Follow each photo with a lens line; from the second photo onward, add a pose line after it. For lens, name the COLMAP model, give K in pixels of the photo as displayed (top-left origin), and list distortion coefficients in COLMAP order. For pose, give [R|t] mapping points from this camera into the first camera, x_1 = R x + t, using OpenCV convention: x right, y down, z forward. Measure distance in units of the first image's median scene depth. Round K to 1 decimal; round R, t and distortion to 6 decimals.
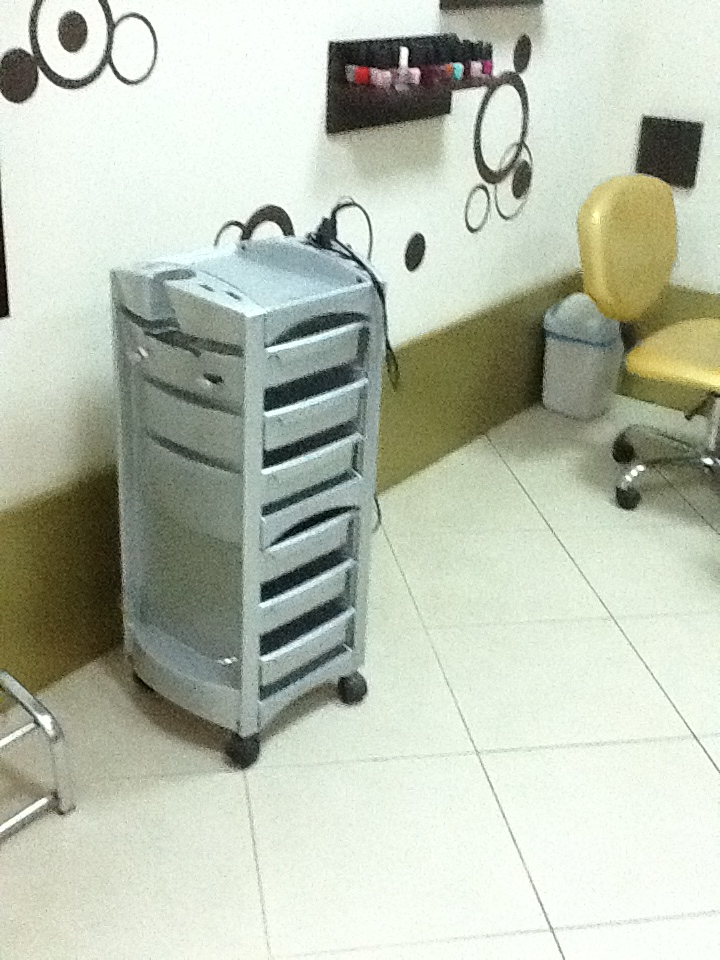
lens RADIAL K [[1242.9, 0, 360.0], [0, 1242.9, 480.0], [0, 0, 1]] dist [-0.016336, -0.022068]
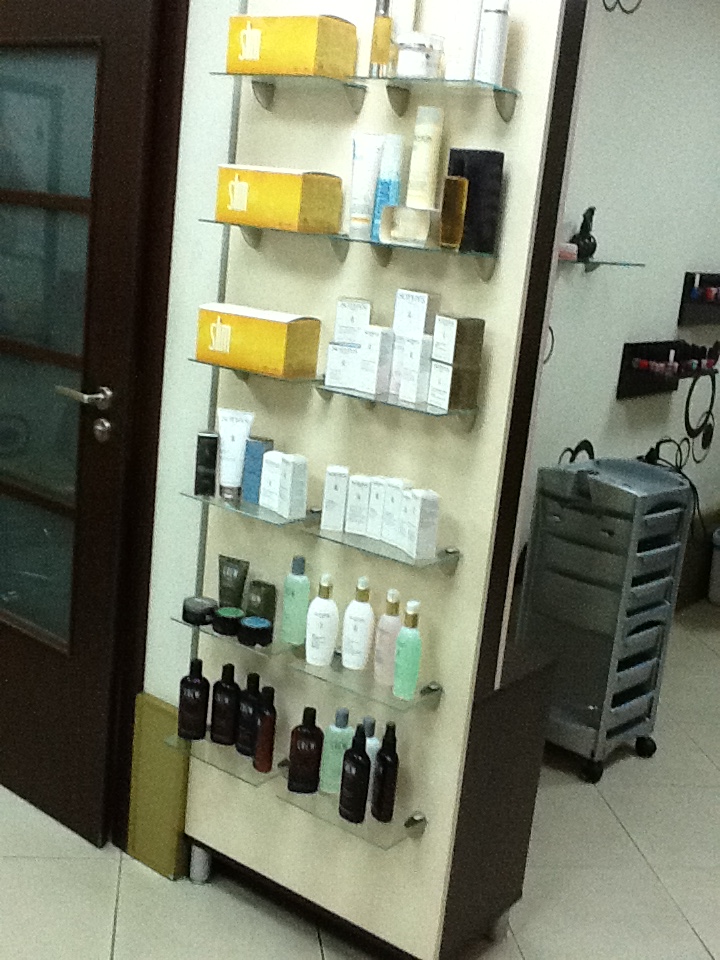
lens RADIAL K [[1321.5, 0, 360.0], [0, 1321.5, 480.0], [0, 0, 1]] dist [-0.005813, -0.015989]
pose [[0.997966, 0.060876, 0.018902, -0.405545], [-0.055687, 0.976925, -0.206194, 0.198773], [-0.031018, 0.204722, 0.978329, -0.650329]]
